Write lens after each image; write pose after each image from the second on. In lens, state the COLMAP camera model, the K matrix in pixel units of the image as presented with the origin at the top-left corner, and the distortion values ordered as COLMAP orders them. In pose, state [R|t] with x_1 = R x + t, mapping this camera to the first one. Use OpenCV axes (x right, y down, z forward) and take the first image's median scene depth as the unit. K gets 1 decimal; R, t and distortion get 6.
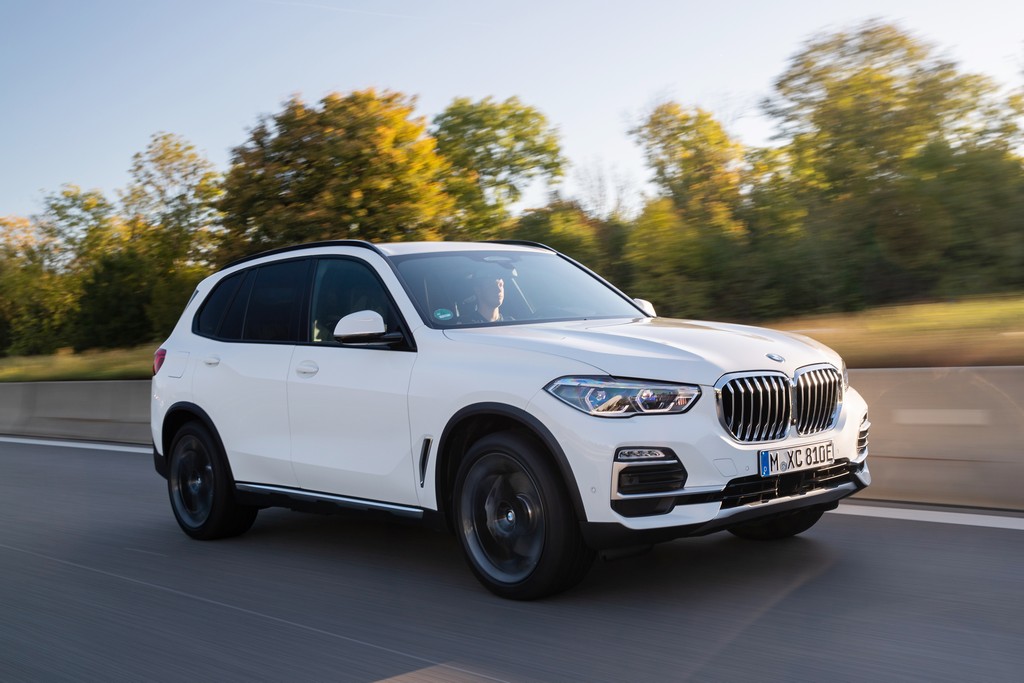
lens RADIAL K [[1221.9, 0, 512.0], [0, 1221.9, 341.5], [0, 0, 1]] dist [-0.001057, -0.006592]
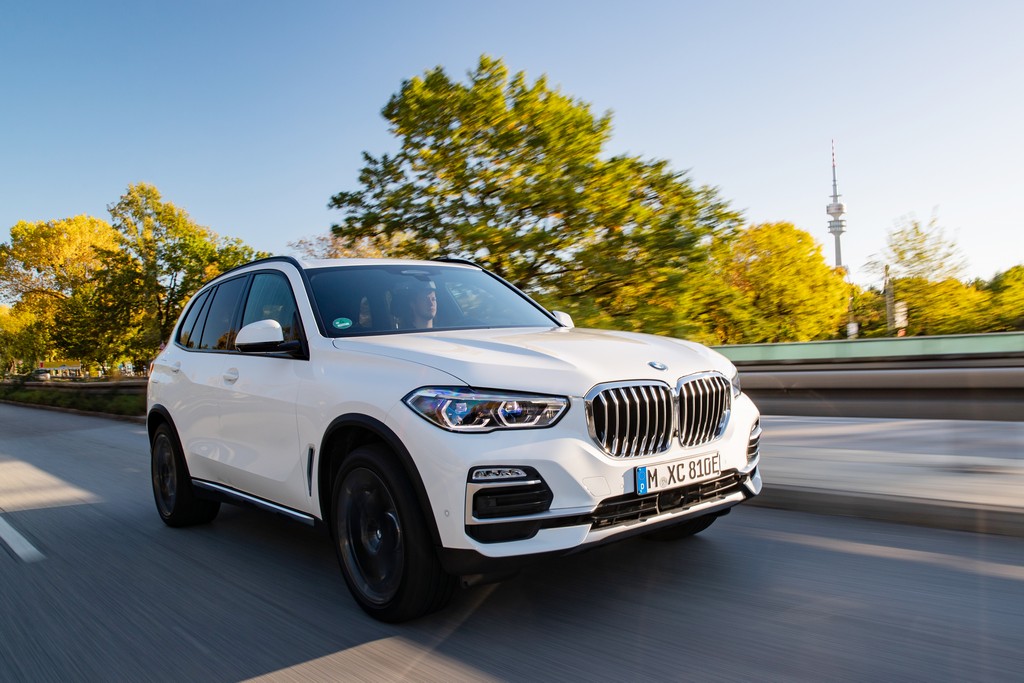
lens RADIAL K [[832.8, 0, 556.7], [0, 832.8, 340.9], [0, 0, 1]] dist [-0.114579, 0.002110]
pose [[0.999931, -0.002456, 0.011458, 0.133790], [0.002610, 0.999906, -0.013443, 0.002530], [-0.011424, 0.013472, 0.999844, 0.367056]]
